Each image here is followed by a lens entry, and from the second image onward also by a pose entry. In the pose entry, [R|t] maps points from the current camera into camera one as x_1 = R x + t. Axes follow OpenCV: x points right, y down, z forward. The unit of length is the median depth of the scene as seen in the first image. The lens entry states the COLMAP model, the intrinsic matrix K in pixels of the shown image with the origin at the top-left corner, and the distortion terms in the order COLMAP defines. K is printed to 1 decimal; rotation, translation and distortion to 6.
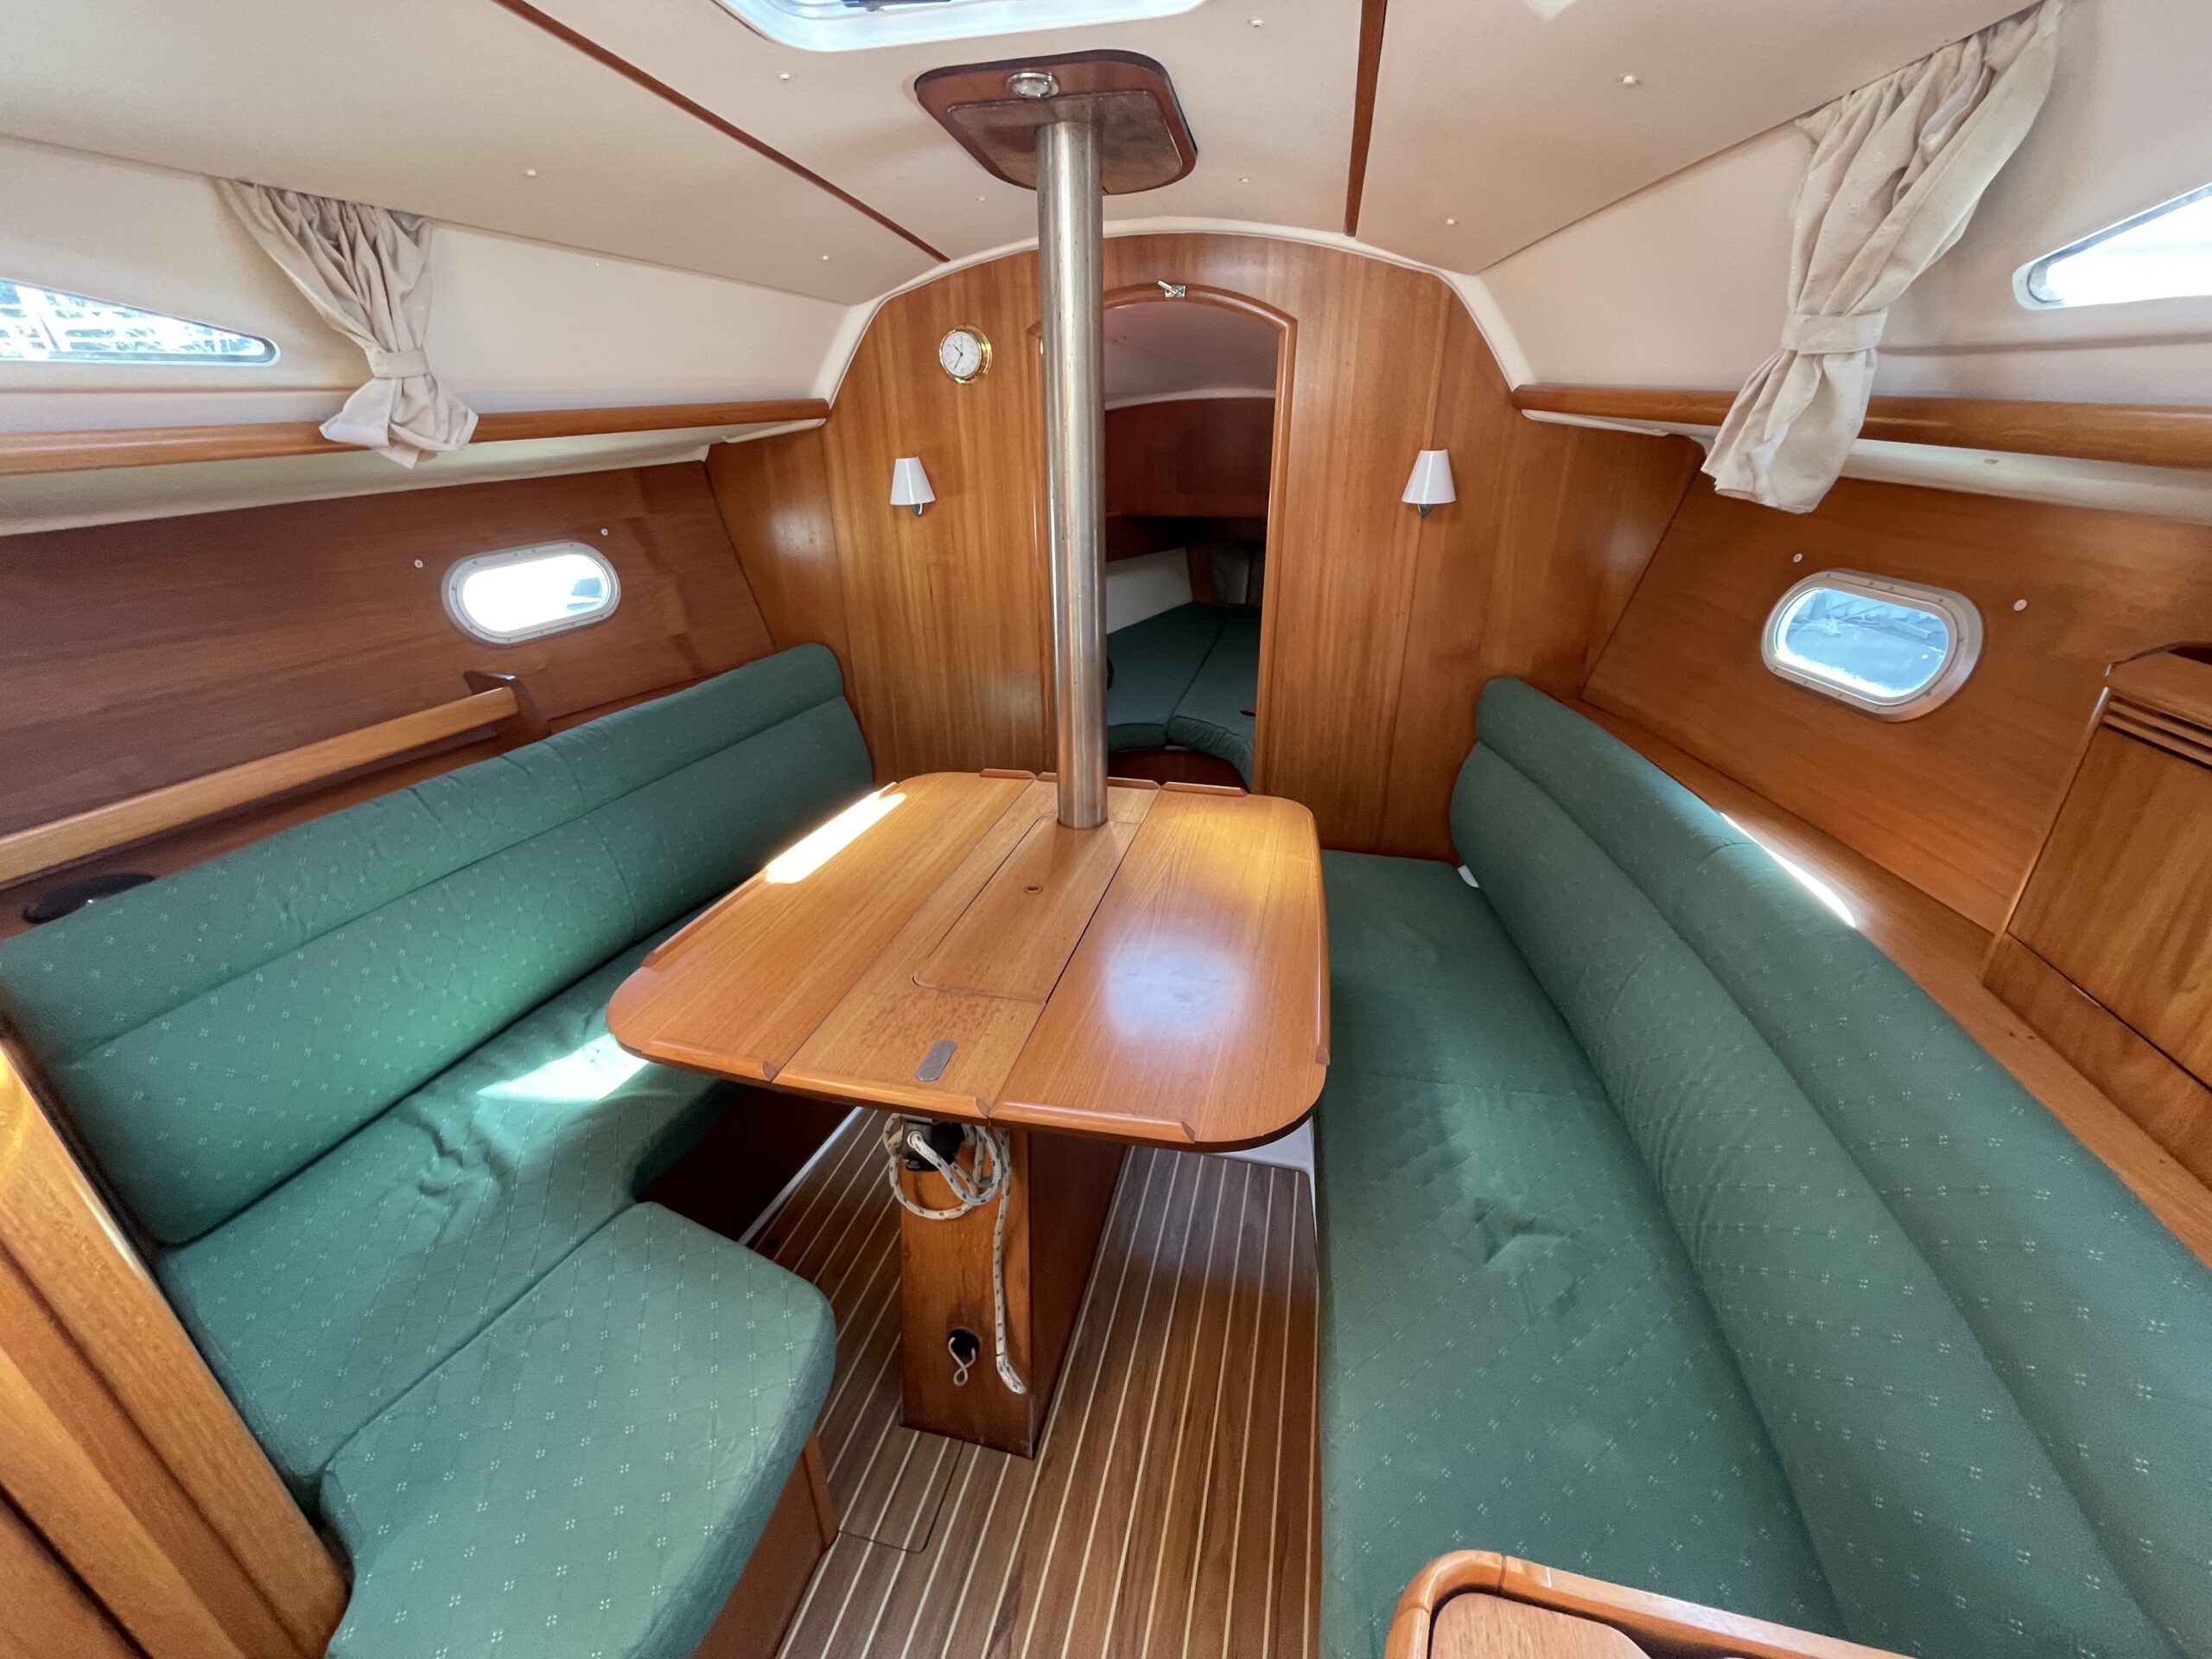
lens RADIAL K [[899.4, 0, 1103.9], [0, 899.4, 823.8], [0, 0, 1]] dist [-0.000934, 0.000461]
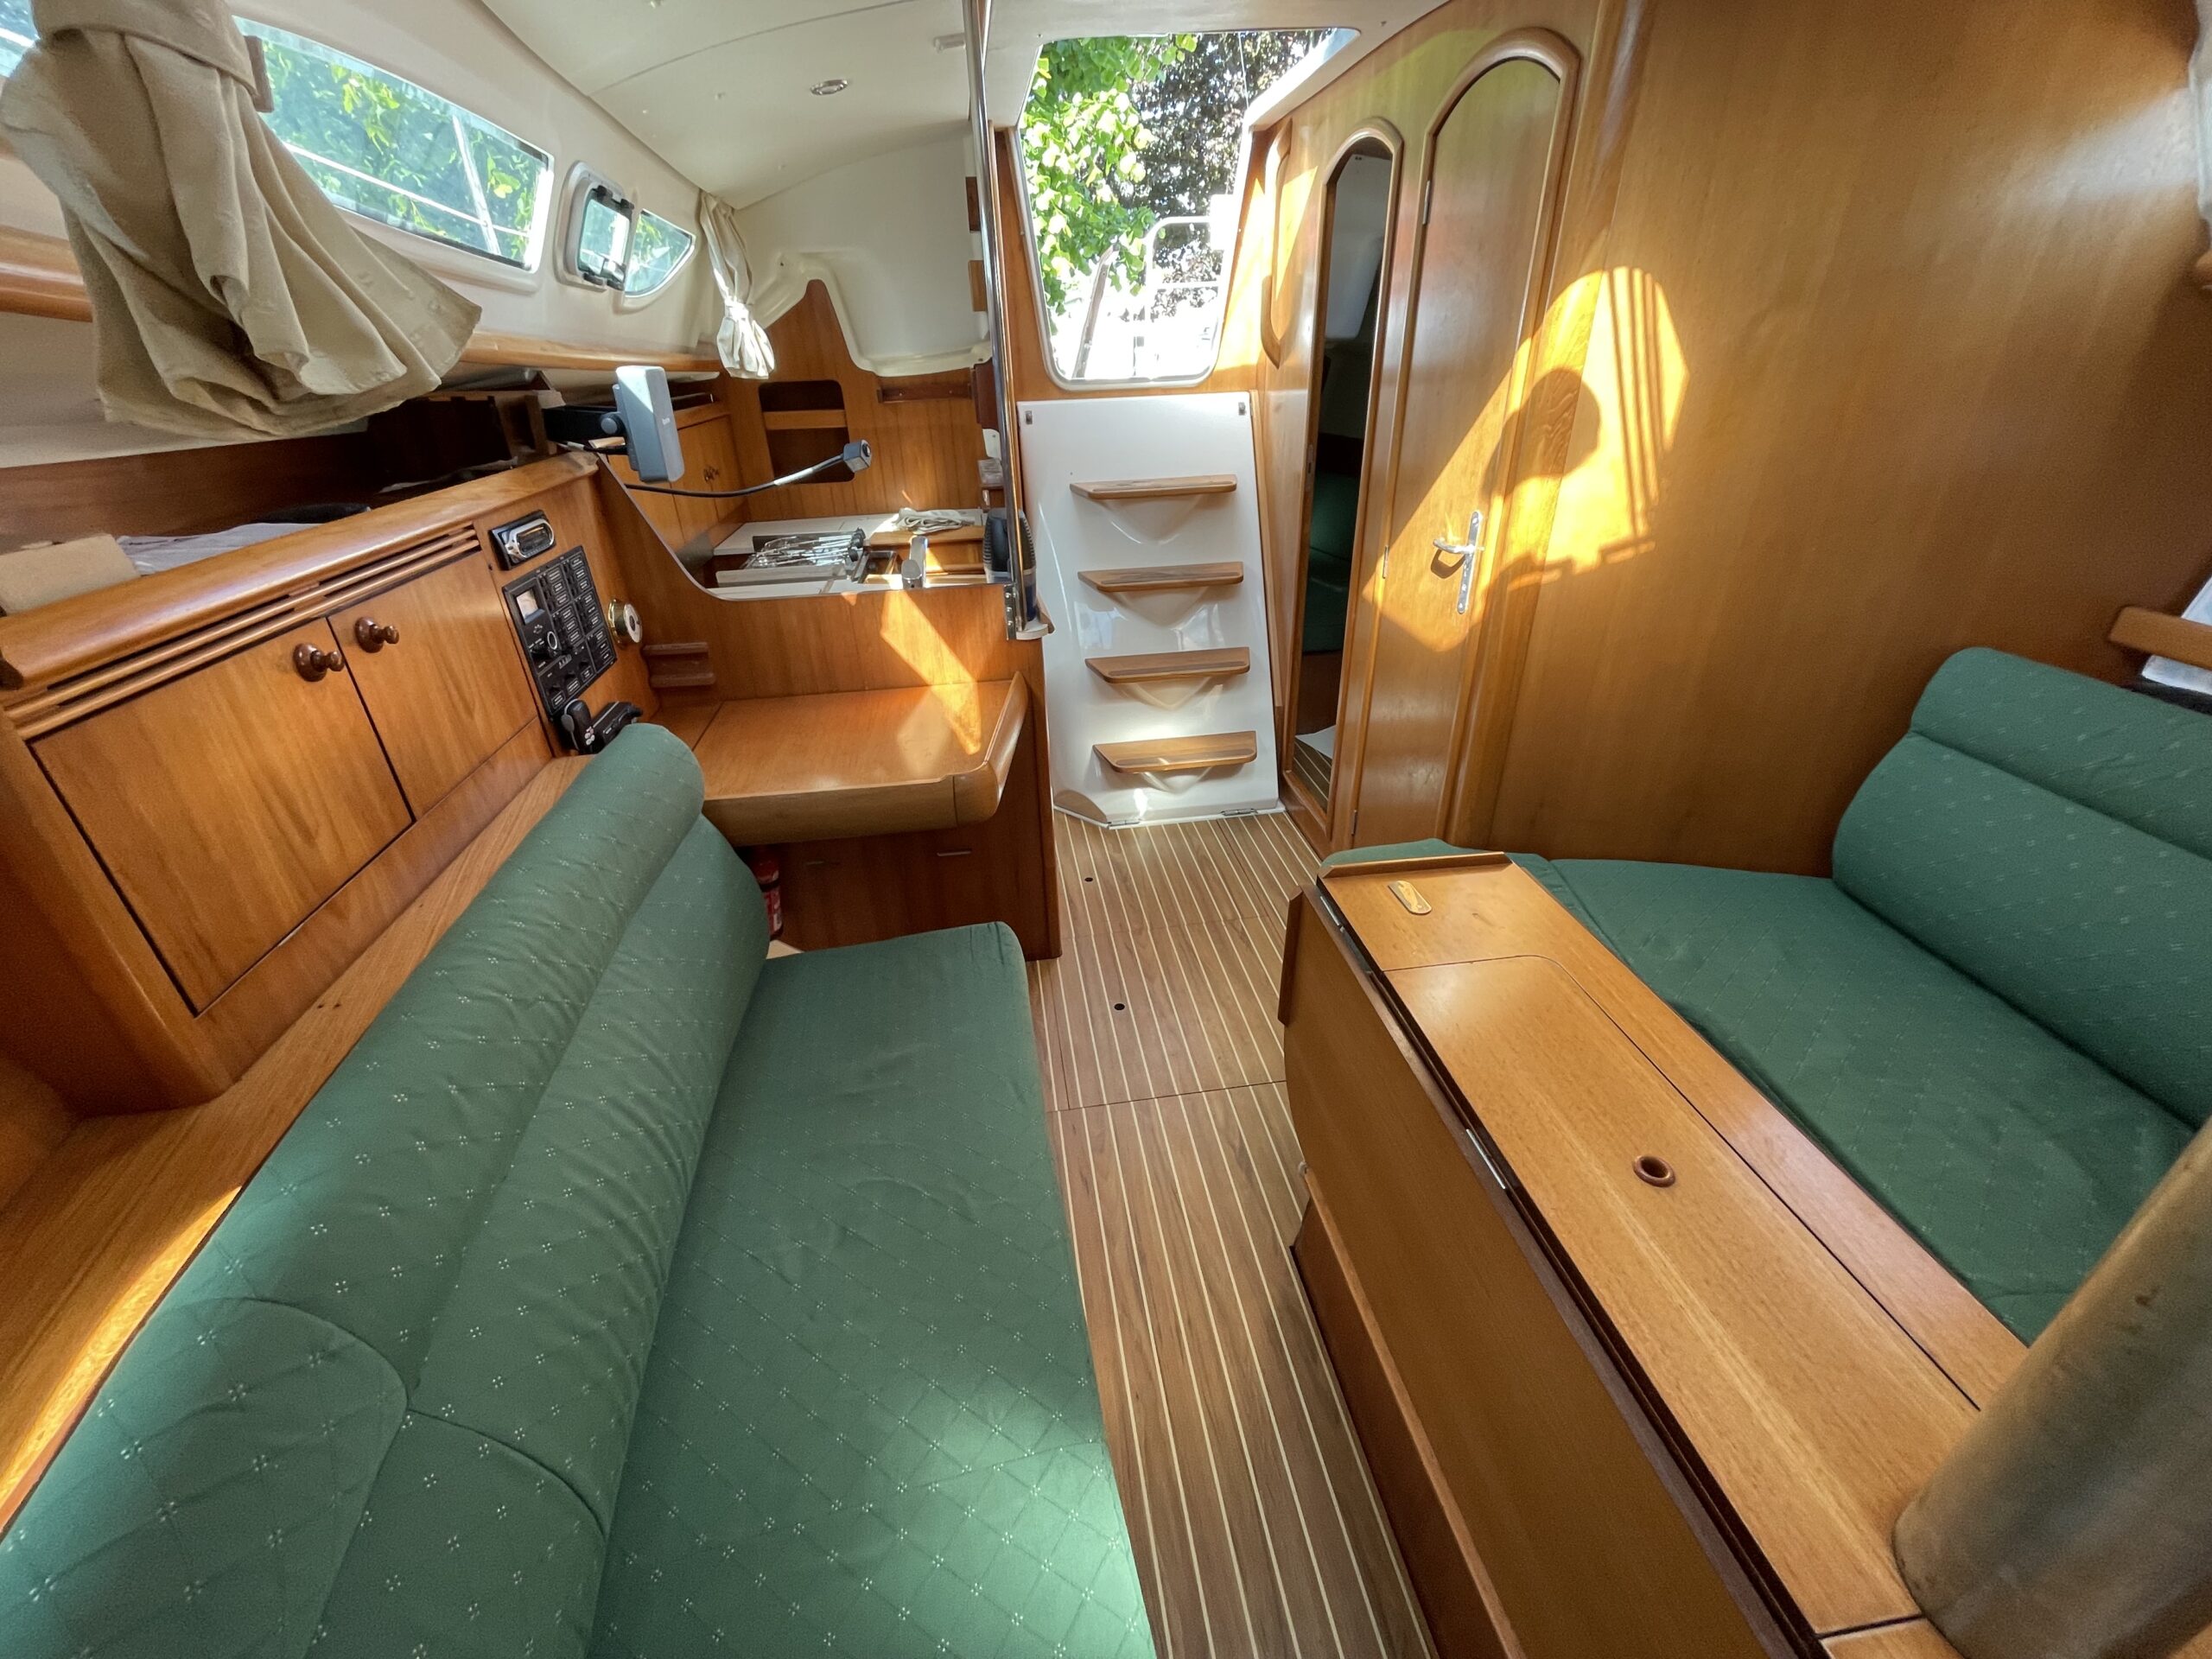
lens RADIAL K [[899.4, 0, 1100.3], [0, 899.4, 836.1], [0, 0, 1]] dist [-0.000934, 0.000461]
pose [[-0.926734, 0.222821, -0.302516, 0.391445], [-0.108374, 0.612413, 0.783074, -0.494429], [0.359750, 0.758486, -0.543396, 1.213055]]
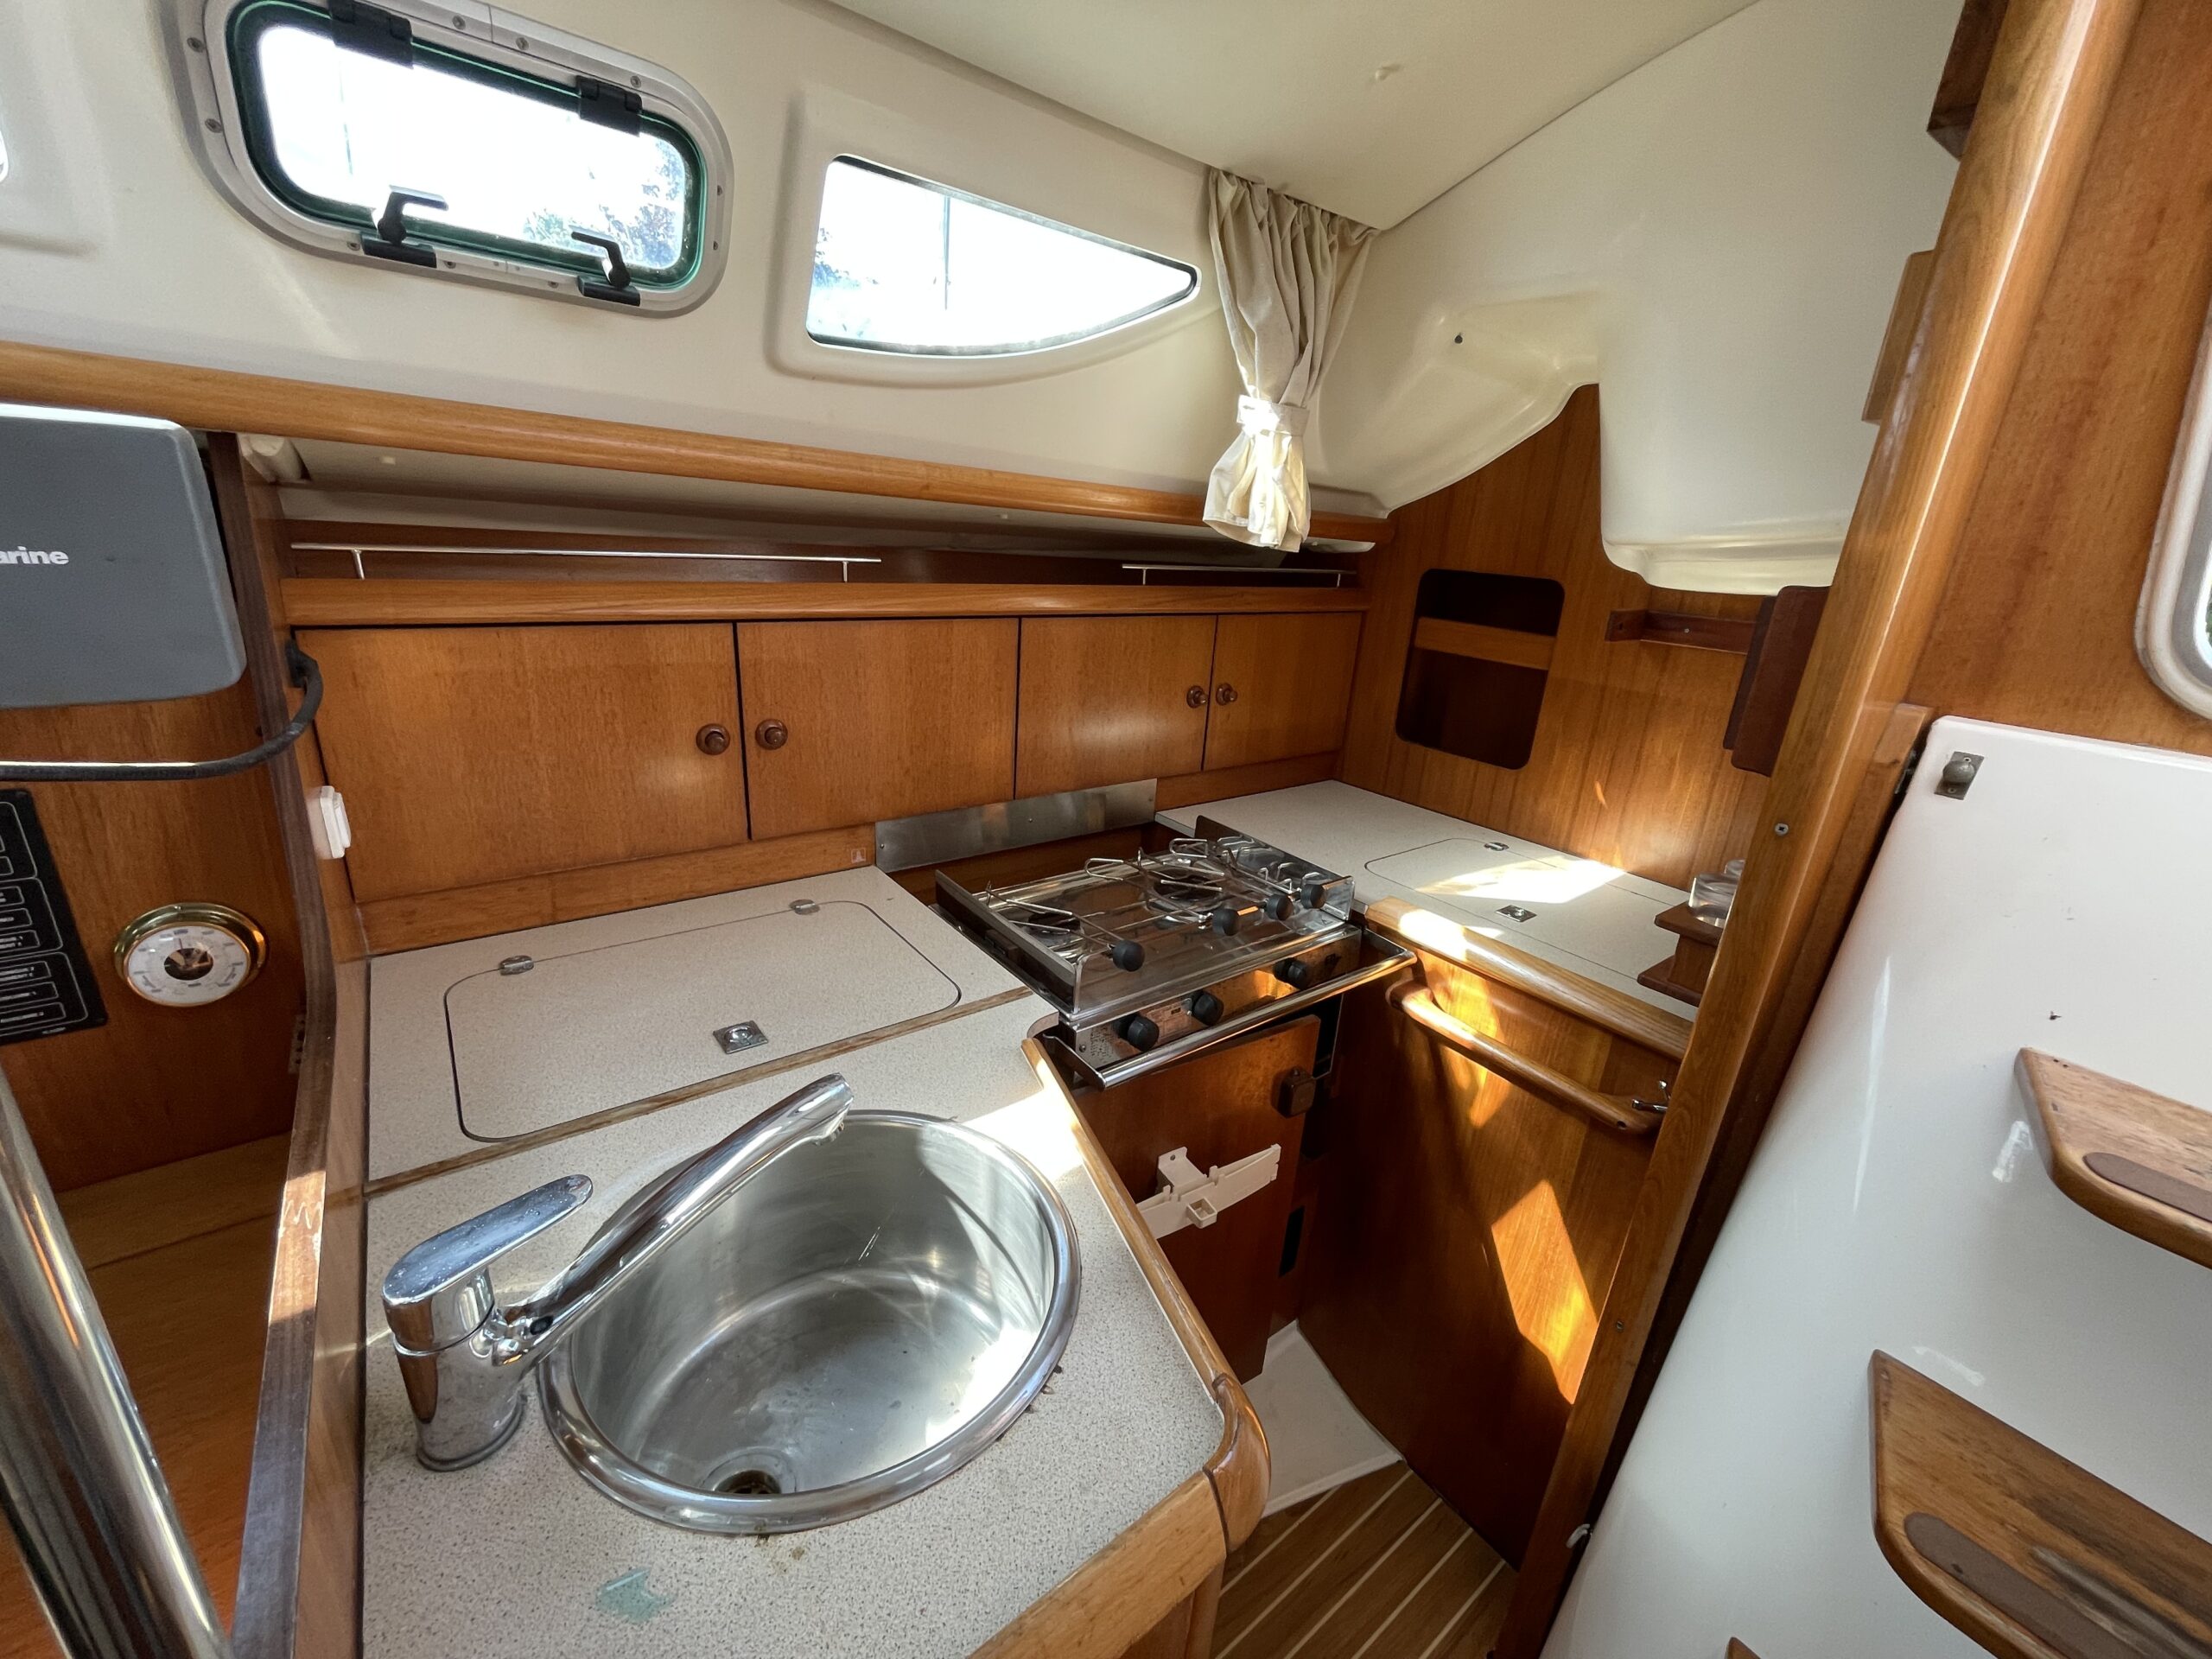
lens RADIAL K [[899.4, 0, 1102.7], [0, 899.4, 829.5], [0, 0, 1]] dist [-0.000934, 0.000461]
pose [[-0.770973, -0.236889, 0.591172, 0.207658], [0.218861, 0.773167, 0.595242, -0.311873], [-0.598081, 0.588300, -0.544245, 0.839282]]
